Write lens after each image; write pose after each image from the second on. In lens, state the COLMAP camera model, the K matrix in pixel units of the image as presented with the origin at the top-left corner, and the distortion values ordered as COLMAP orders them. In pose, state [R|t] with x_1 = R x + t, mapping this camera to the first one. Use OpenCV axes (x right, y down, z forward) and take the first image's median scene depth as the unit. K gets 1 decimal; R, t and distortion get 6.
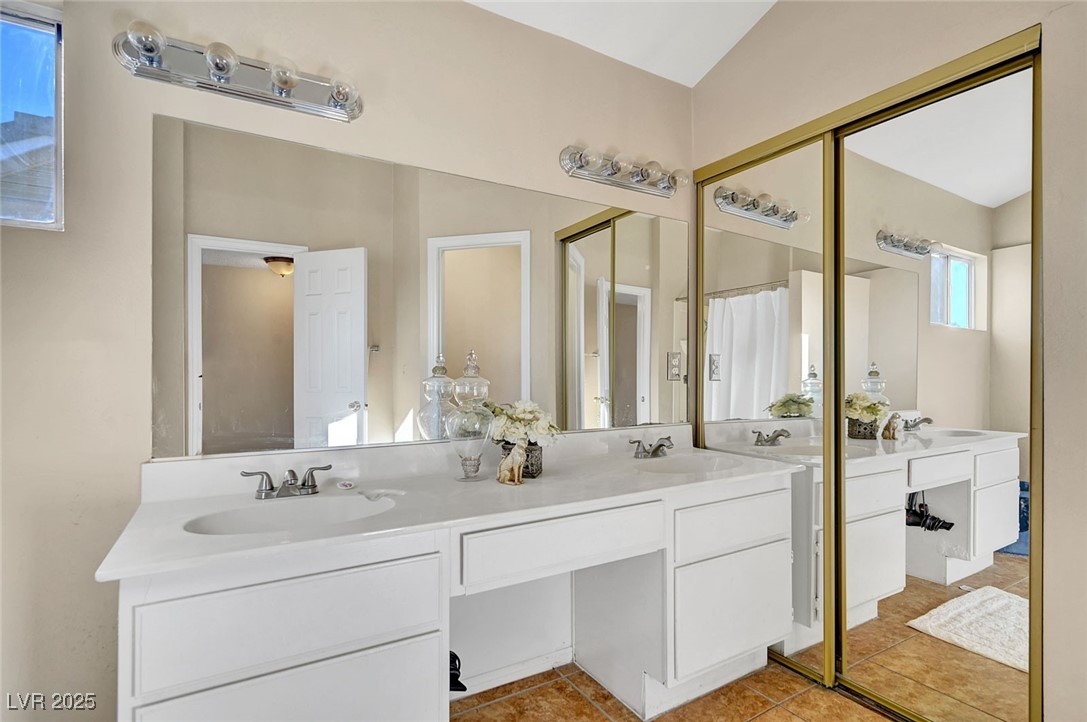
lens RADIAL K [[516.3, 0, 546.9], [0, 516.3, 365.8], [0, 0, 1]] dist [-0.005714, -0.000113]
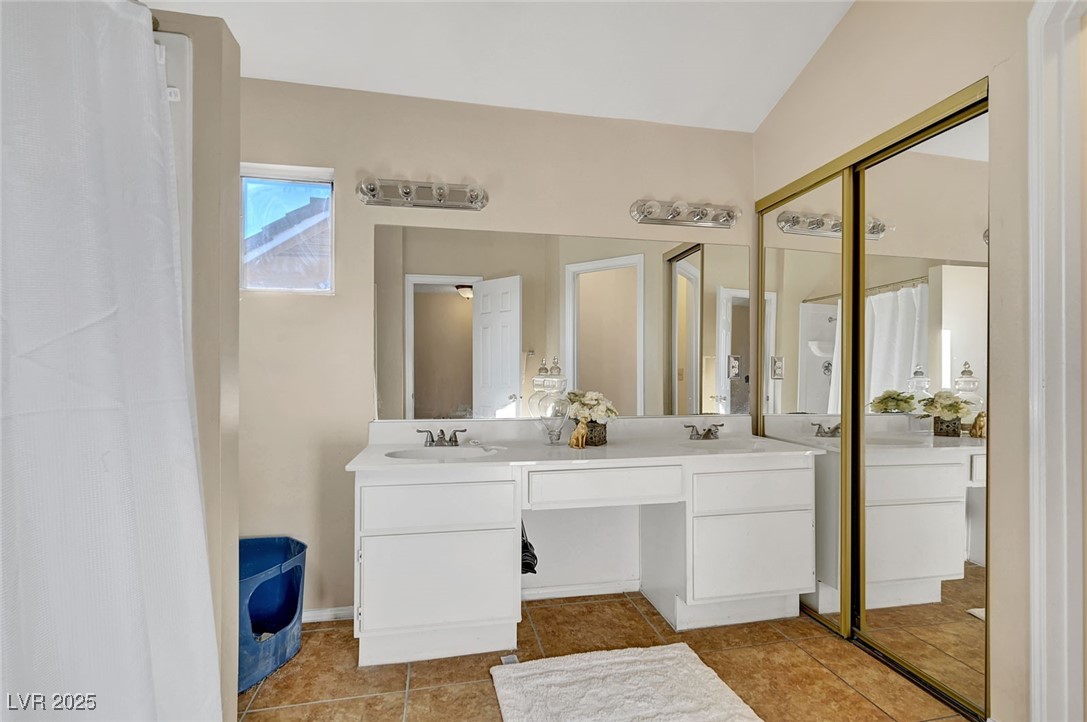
lens RADIAL K [[493.3, 0, 543.5], [0, 493.3, 361.0], [0, 0, 1]] dist [0.000154, -0.000578]
pose [[0.937386, -0.007347, -0.348214, 0.275869], [0.004233, 0.999944, -0.009702, -0.004200], [0.348266, 0.007621, 0.937365, -0.289423]]
